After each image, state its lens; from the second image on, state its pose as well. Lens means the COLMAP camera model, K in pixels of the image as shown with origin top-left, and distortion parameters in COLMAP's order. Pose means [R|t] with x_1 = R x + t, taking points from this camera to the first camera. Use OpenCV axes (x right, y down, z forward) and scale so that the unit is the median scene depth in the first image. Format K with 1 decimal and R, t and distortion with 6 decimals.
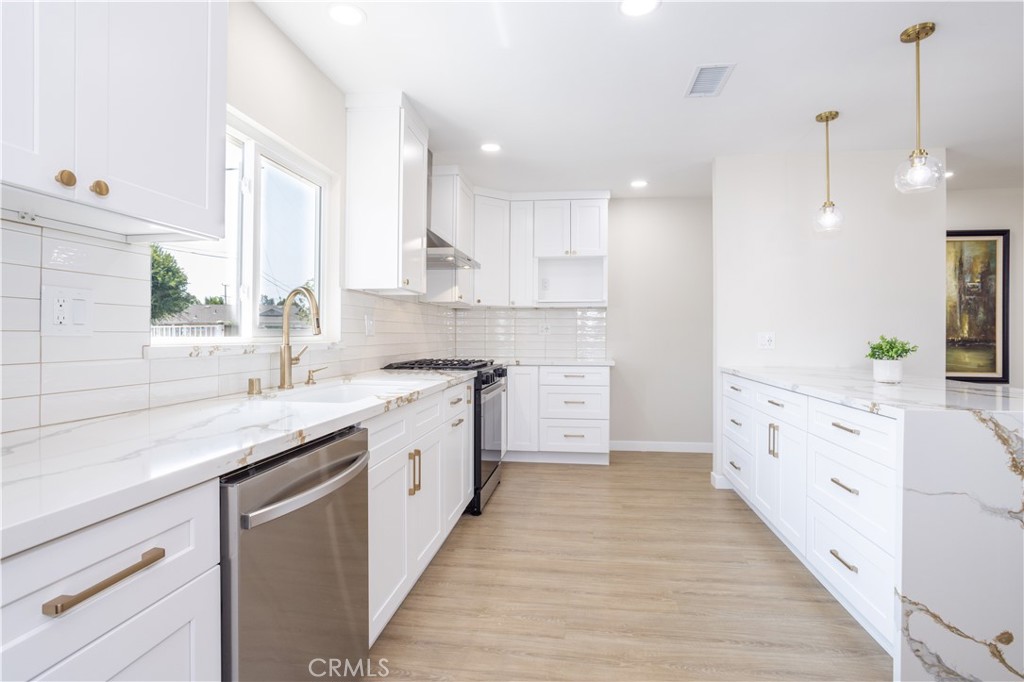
lens RADIAL K [[542.4, 0, 512.0], [0, 542.4, 341.0], [0, 0, 1]] dist [-0.080064, -0.000037]
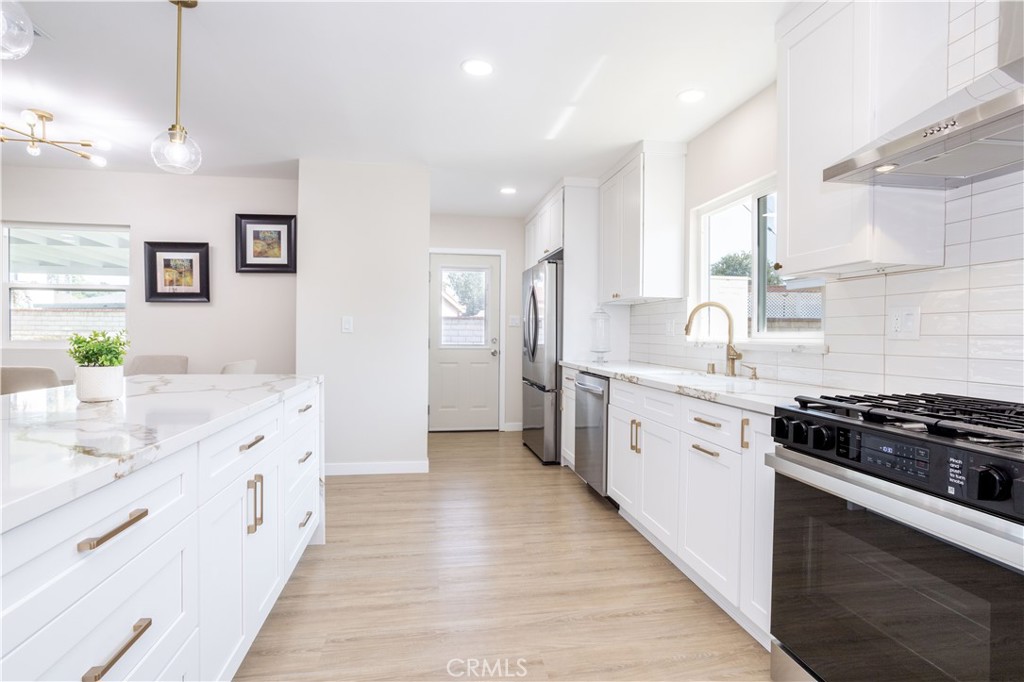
lens RADIAL K [[485.3, 0, 512.0], [0, 485.3, 341.0], [0, 0, 1]] dist [-0.000185, 0.000086]
pose [[-0.954987, -0.001640, -0.296642, 0.449684], [-0.007809, 0.999777, 0.019614, -0.019156], [0.296544, 0.021047, -0.954787, 1.932648]]
